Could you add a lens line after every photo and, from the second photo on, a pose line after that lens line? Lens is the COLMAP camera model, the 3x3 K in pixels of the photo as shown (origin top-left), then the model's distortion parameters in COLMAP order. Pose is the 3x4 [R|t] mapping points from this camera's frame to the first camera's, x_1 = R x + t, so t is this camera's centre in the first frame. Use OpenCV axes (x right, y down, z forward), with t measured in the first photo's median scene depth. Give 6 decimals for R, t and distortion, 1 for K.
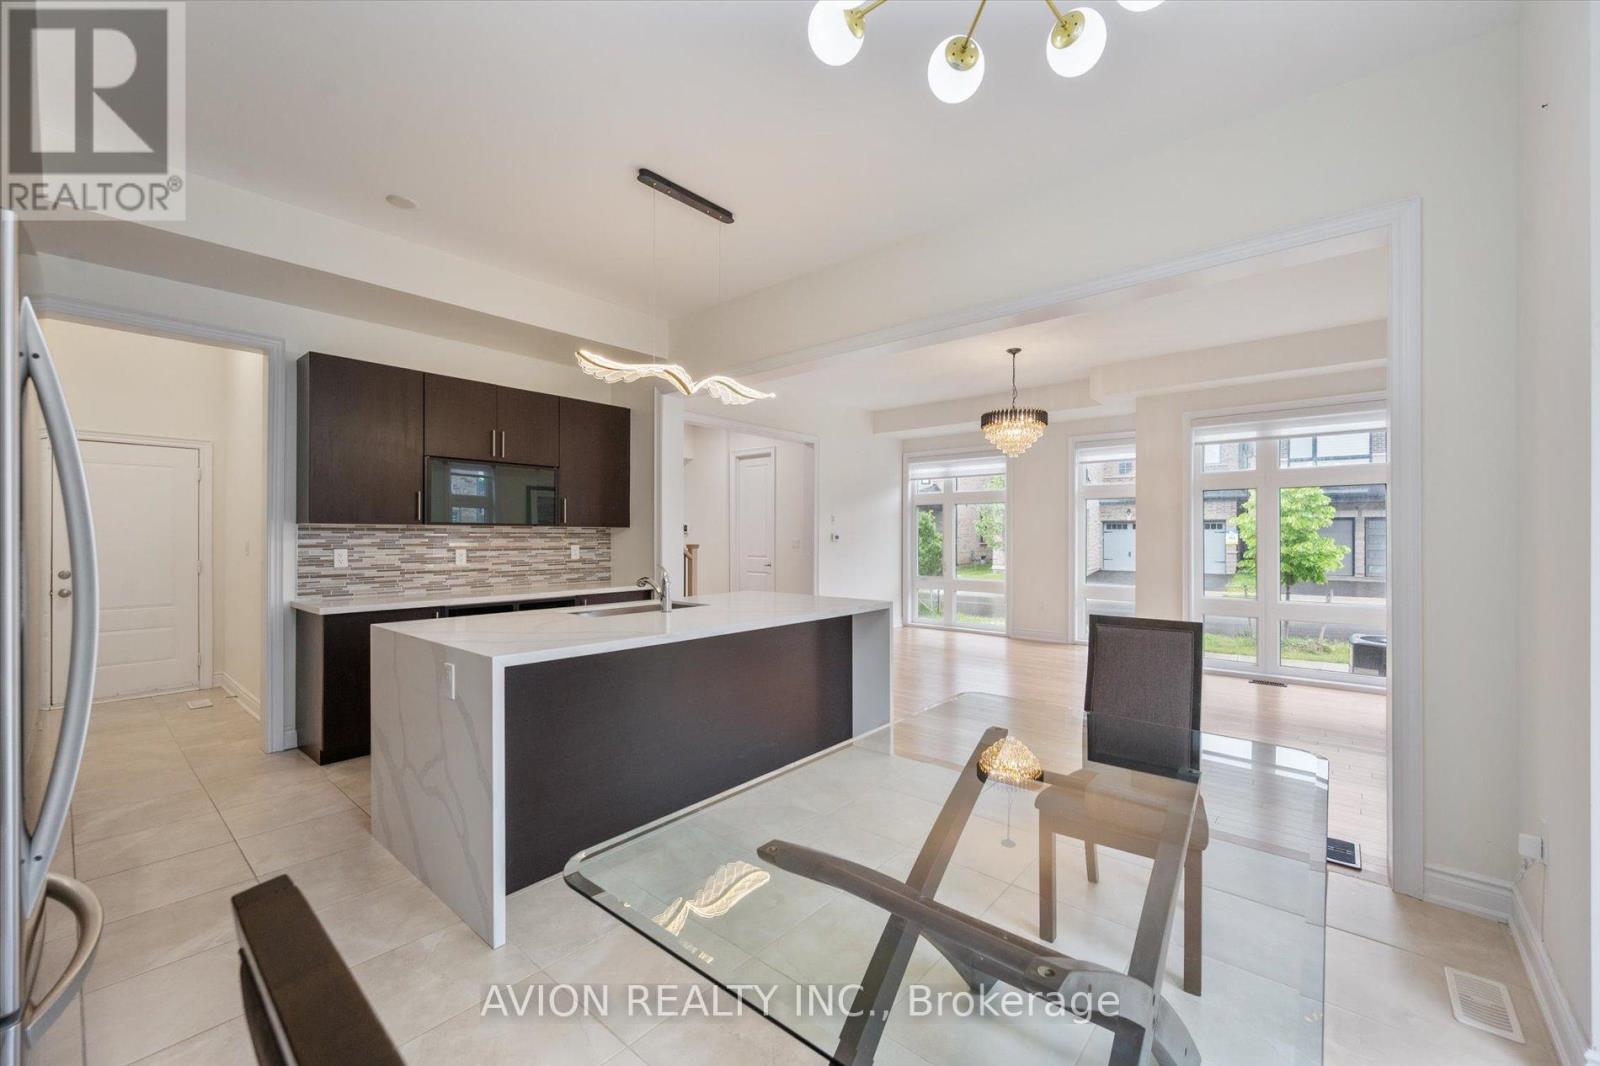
lens RADIAL K [[636.7, 0, 806.3], [0, 636.7, 532.5], [0, 0, 1]] dist [-0.000267, -0.000169]
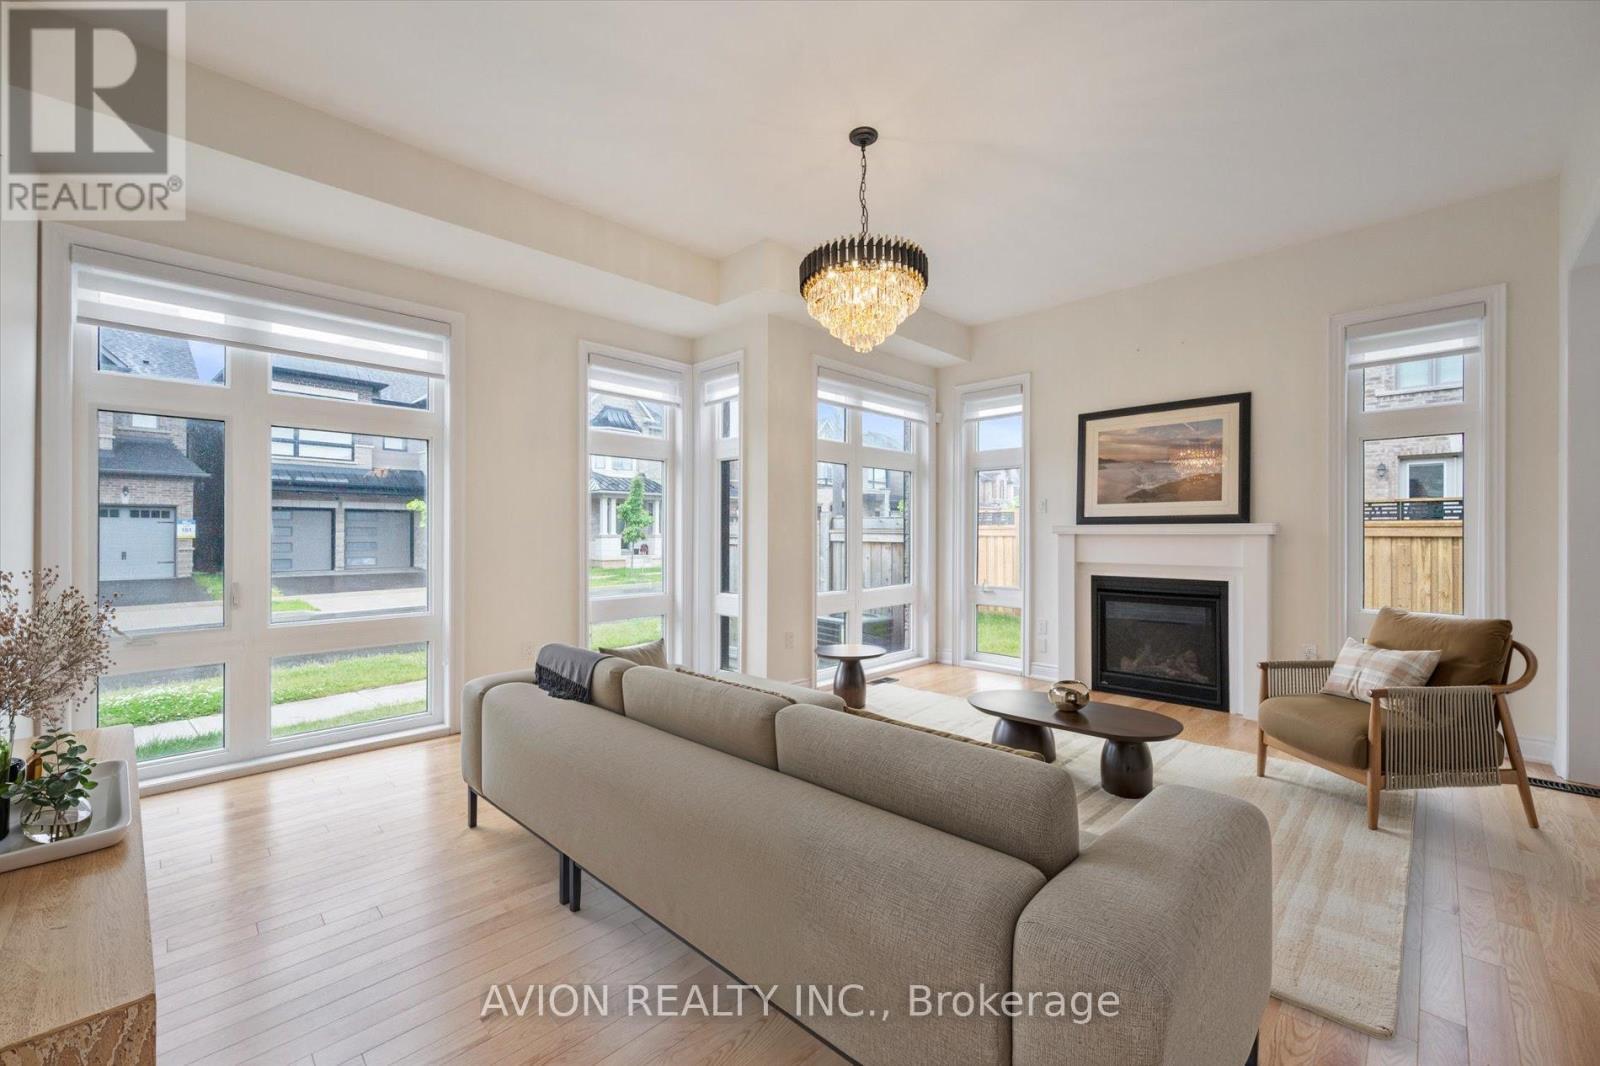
lens RADIAL K [[636.7, 0, 806.3], [0, 636.7, 532.5], [0, 0, 1]] dist [-0.000267, -0.000169]
pose [[0.066541, -0.003174, 0.997779, -0.215037], [-0.005867, 0.999976, 0.003572, 0.026800], [-0.997766, -0.006092, 0.066521, 1.264475]]
